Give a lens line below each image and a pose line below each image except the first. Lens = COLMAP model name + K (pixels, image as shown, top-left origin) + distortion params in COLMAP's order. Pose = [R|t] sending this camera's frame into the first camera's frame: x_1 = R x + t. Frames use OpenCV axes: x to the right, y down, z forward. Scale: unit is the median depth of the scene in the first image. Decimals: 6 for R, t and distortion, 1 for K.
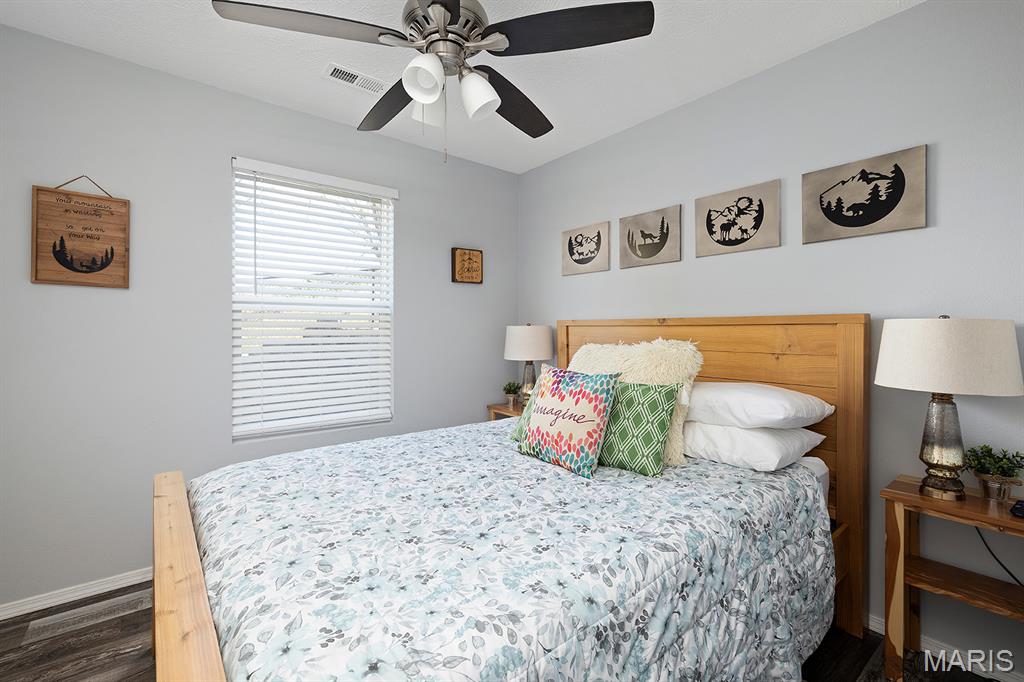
lens RADIAL K [[448.5, 0, 512.0], [0, 448.5, 341.0], [0, 0, 1]] dist [0.008351, -0.000106]
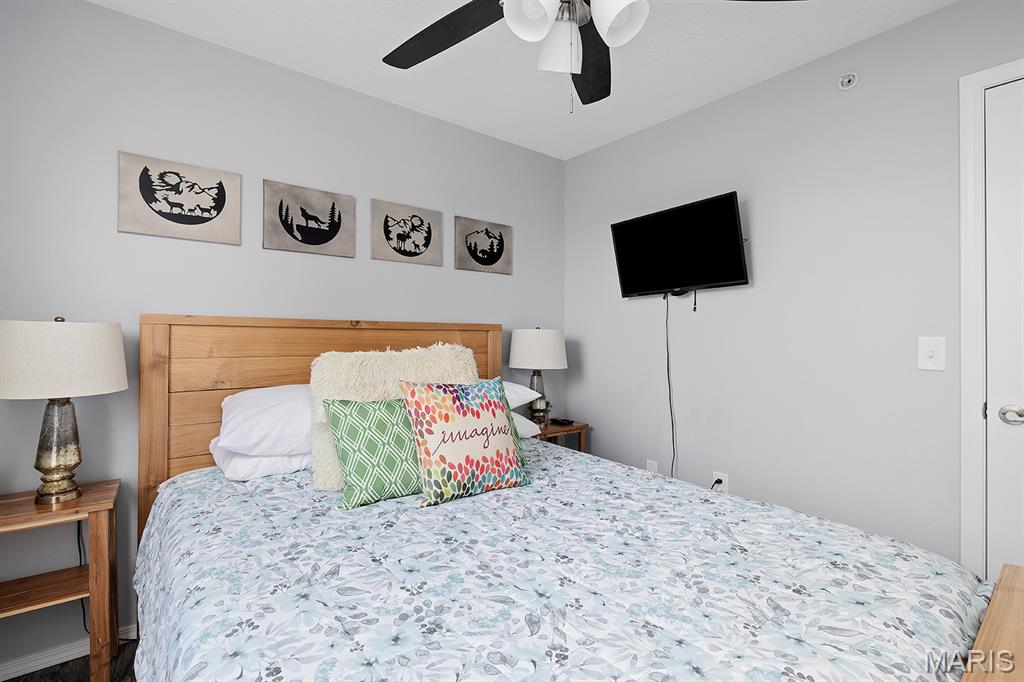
lens RADIAL K [[457.6, 0, 512.0], [0, 457.6, 341.0], [0, 0, 1]] dist [-0.010104, 0.000717]
pose [[0.014285, -0.014177, 0.999797, -0.630574], [0.013363, 0.999813, 0.013986, -0.020906], [-0.999809, 0.013160, 0.014472, 0.758526]]
